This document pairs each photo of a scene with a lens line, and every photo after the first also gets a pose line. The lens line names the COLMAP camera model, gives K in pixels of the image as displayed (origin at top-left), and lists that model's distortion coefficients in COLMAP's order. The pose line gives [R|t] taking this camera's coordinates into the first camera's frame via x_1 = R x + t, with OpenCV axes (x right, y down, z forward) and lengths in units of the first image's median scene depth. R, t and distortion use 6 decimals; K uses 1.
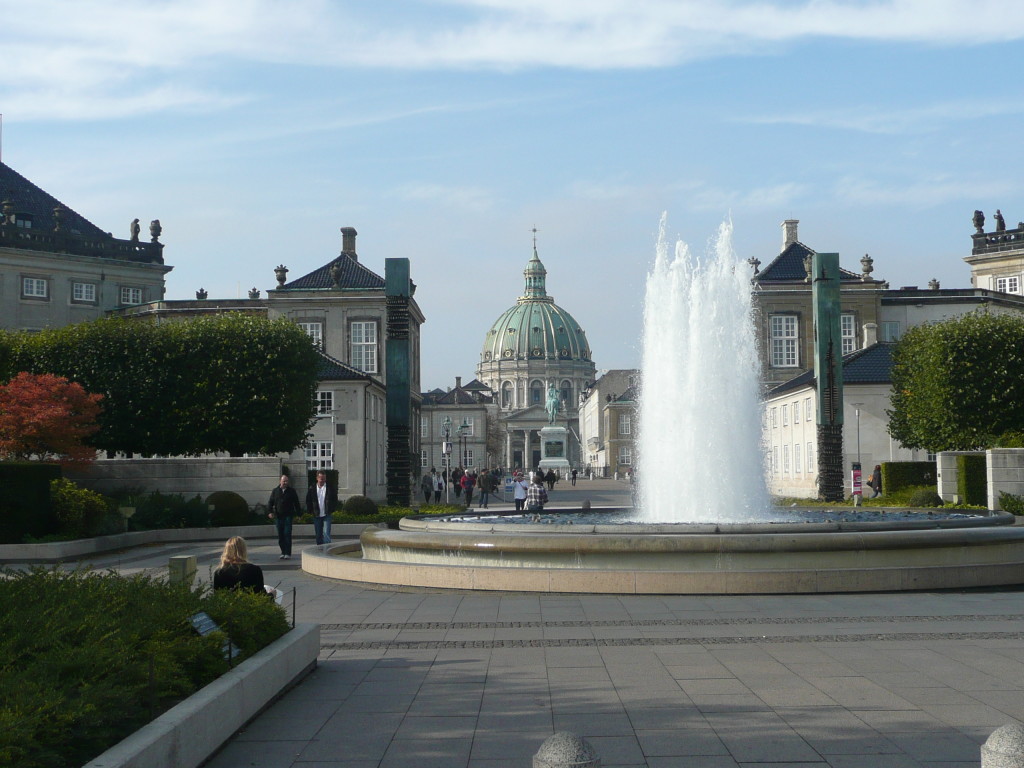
lens RADIAL K [[1371.7, 0, 512.4], [0, 1371.7, 383.8], [0, 0, 1]] dist [-0.000749, 0.000000]
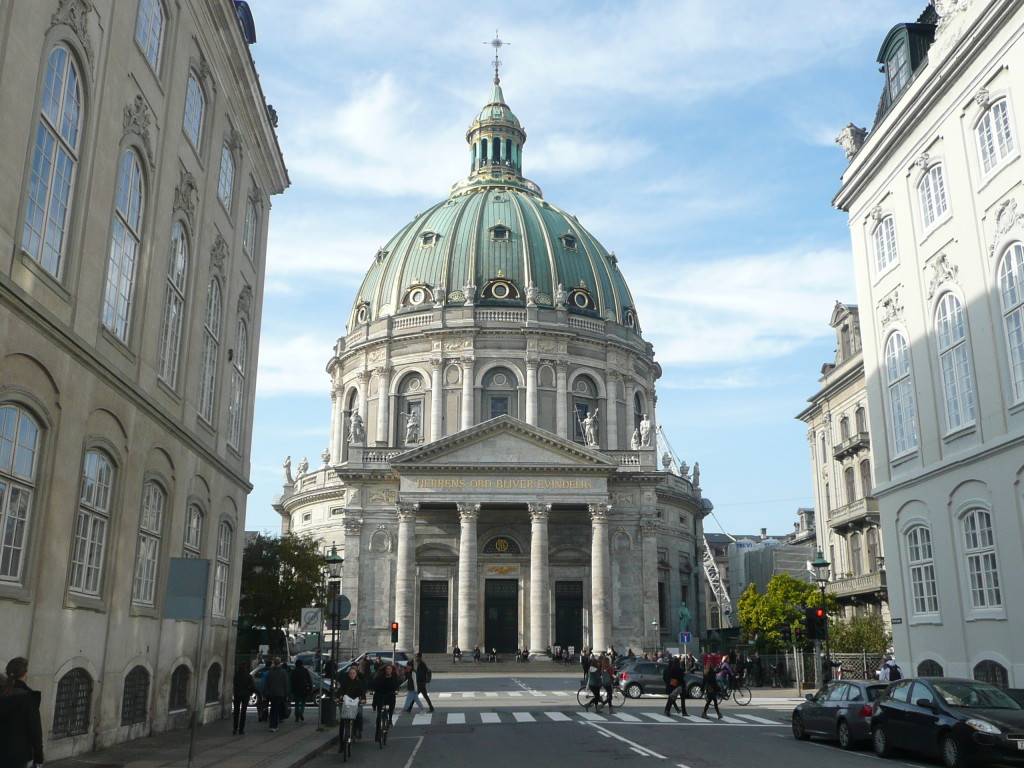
lens RADIAL K [[983.4, 0, 511.0], [0, 983.4, 384.1], [0, 0, 1]] dist [-0.005828, 0.000000]
pose [[0.998401, 0.024291, 0.051049, 0.008359], [-0.013056, 0.977646, -0.209852, 0.051074], [-0.055006, 0.208850, 0.976400, 0.767531]]
